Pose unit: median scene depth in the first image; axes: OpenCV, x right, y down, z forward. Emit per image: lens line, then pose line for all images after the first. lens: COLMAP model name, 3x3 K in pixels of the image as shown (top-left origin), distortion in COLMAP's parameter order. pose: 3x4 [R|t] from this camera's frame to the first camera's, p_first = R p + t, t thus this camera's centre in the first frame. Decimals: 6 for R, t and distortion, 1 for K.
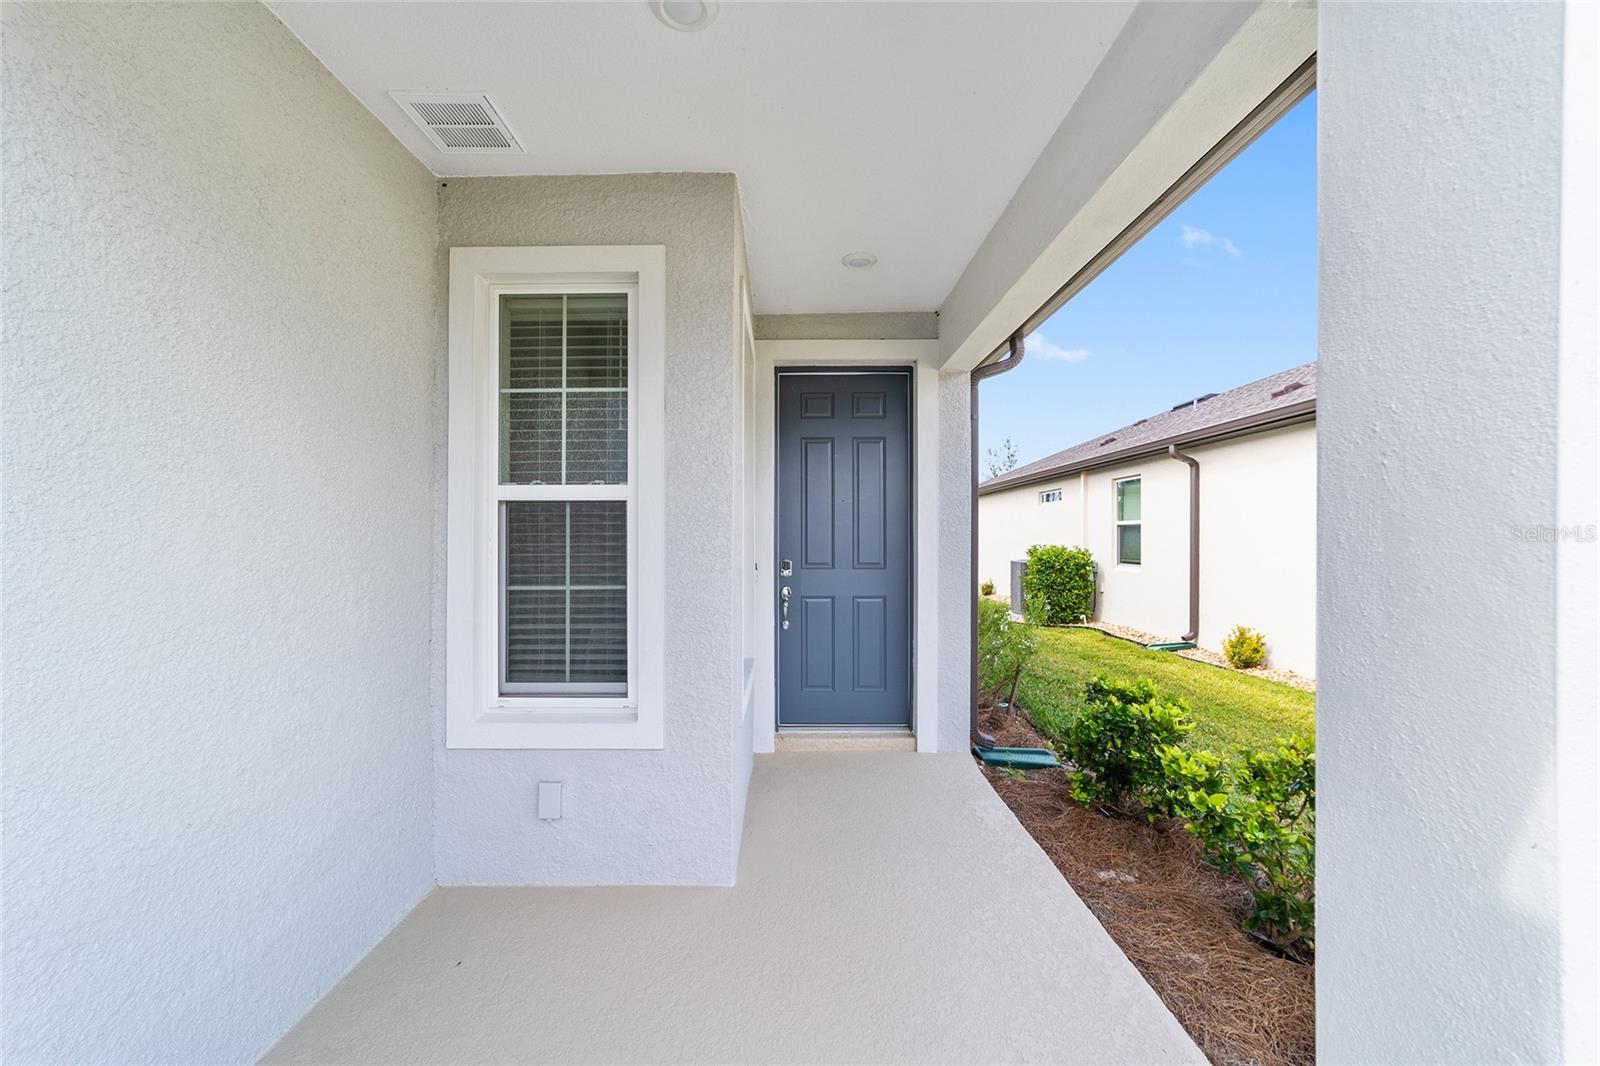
lens RADIAL K [[619.9, 0, 793.8], [0, 619.9, 534.2], [0, 0, 1]] dist [-0.003615, 0.000519]
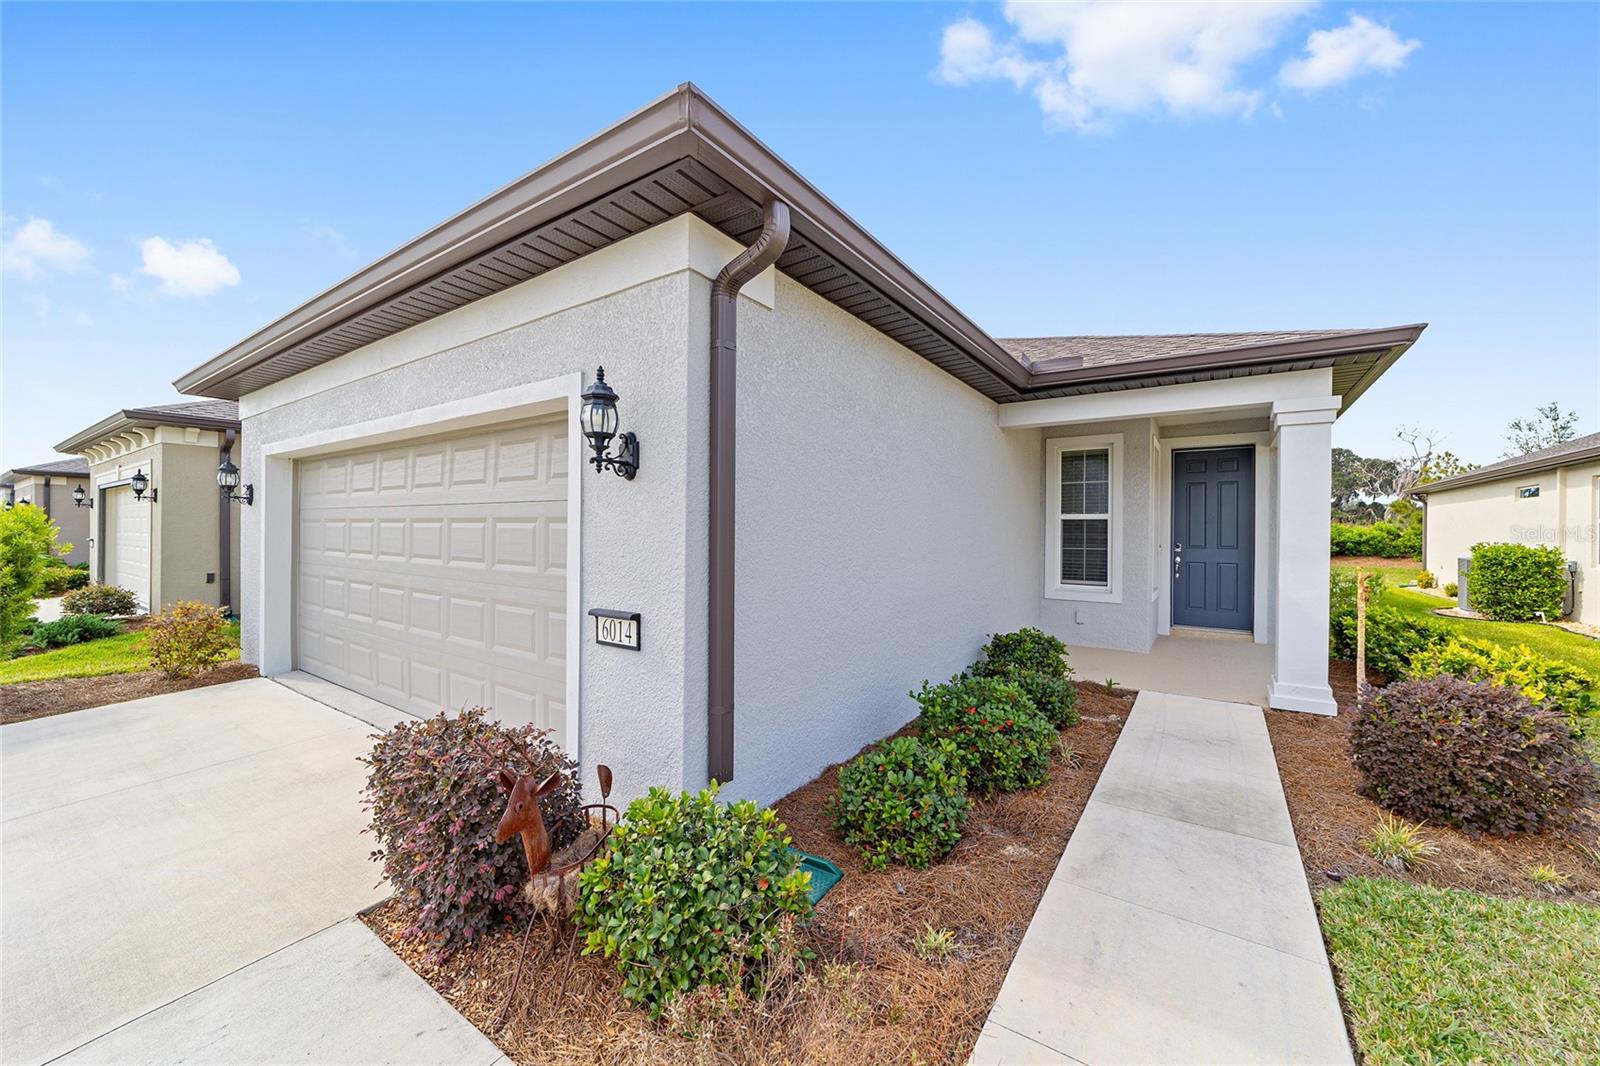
lens RADIAL K [[619.9, 0, 793.8], [0, 619.9, 534.2], [0, 0, 1]] dist [-0.003615, 0.000519]
pose [[0.821305, 0.007462, -0.570440, 0.113563], [-0.003359, 0.999960, 0.008245, -0.001596], [0.570479, -0.004855, 0.821298, -1.404586]]
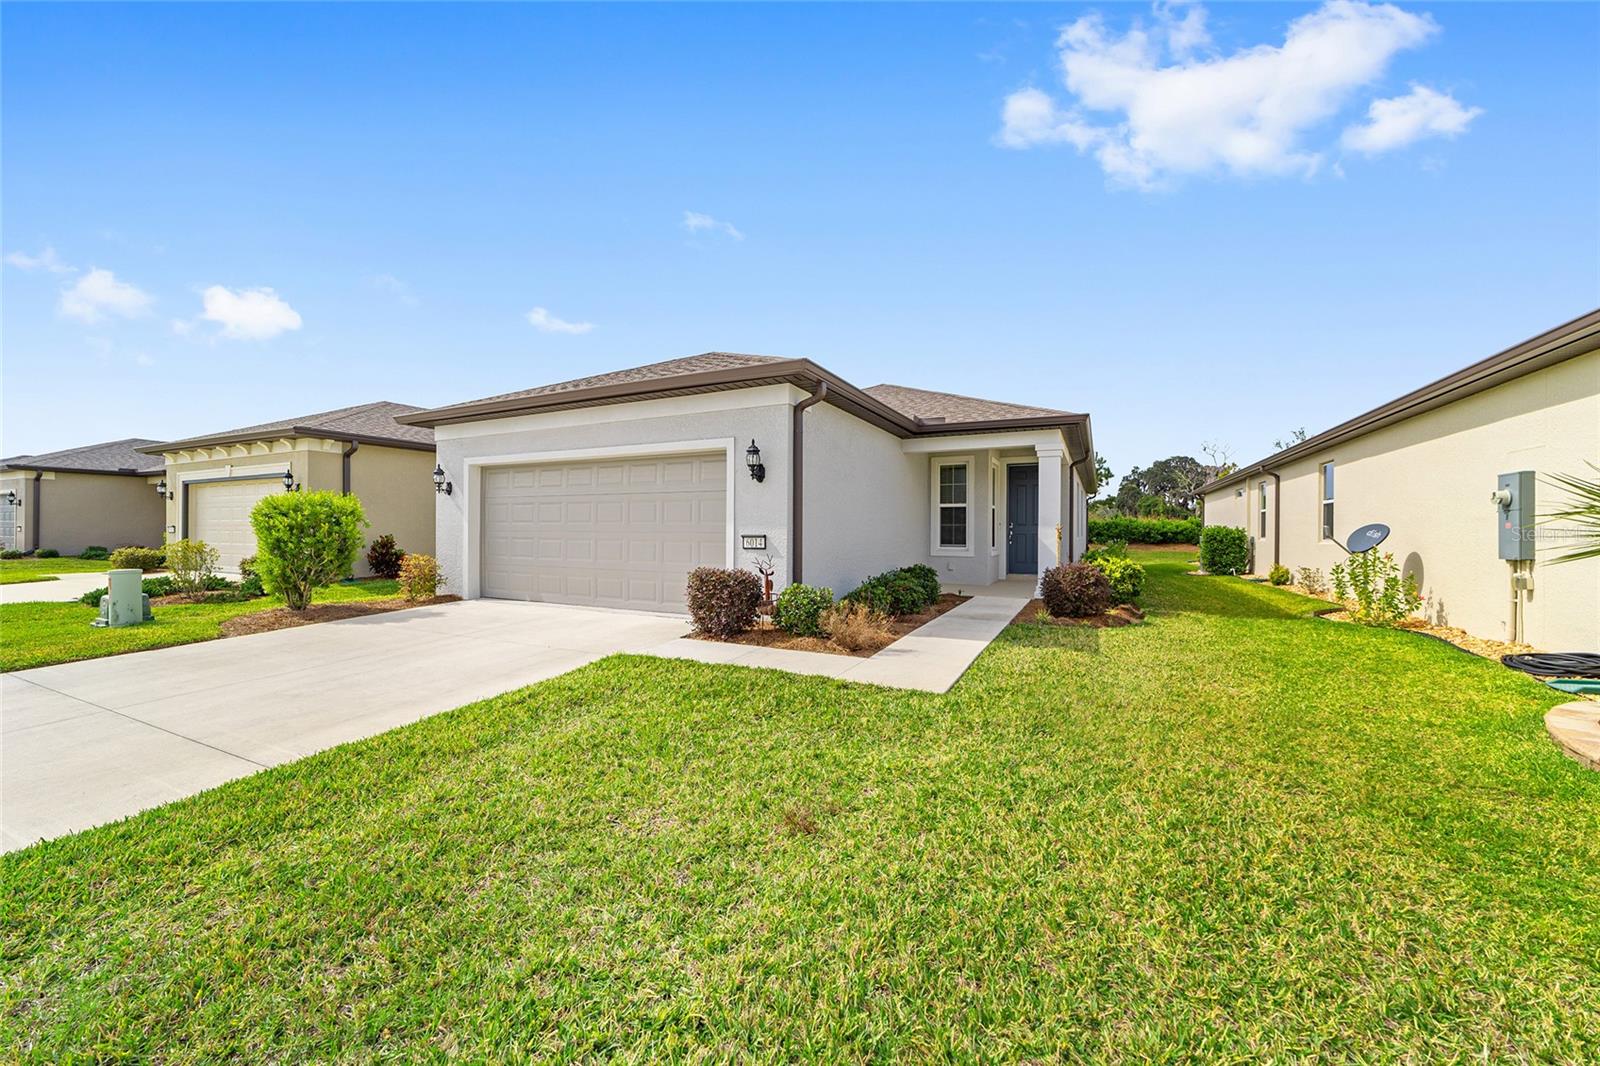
lens RADIAL K [[619.9, 0, 793.8], [0, 619.9, 534.2], [0, 0, 1]] dist [-0.003615, 0.000519]
pose [[0.893151, 0.004286, -0.449736, 0.443173], [-0.000702, 0.999967, 0.008135, 0.075990], [0.449756, -0.006950, 0.893124, -2.468829]]
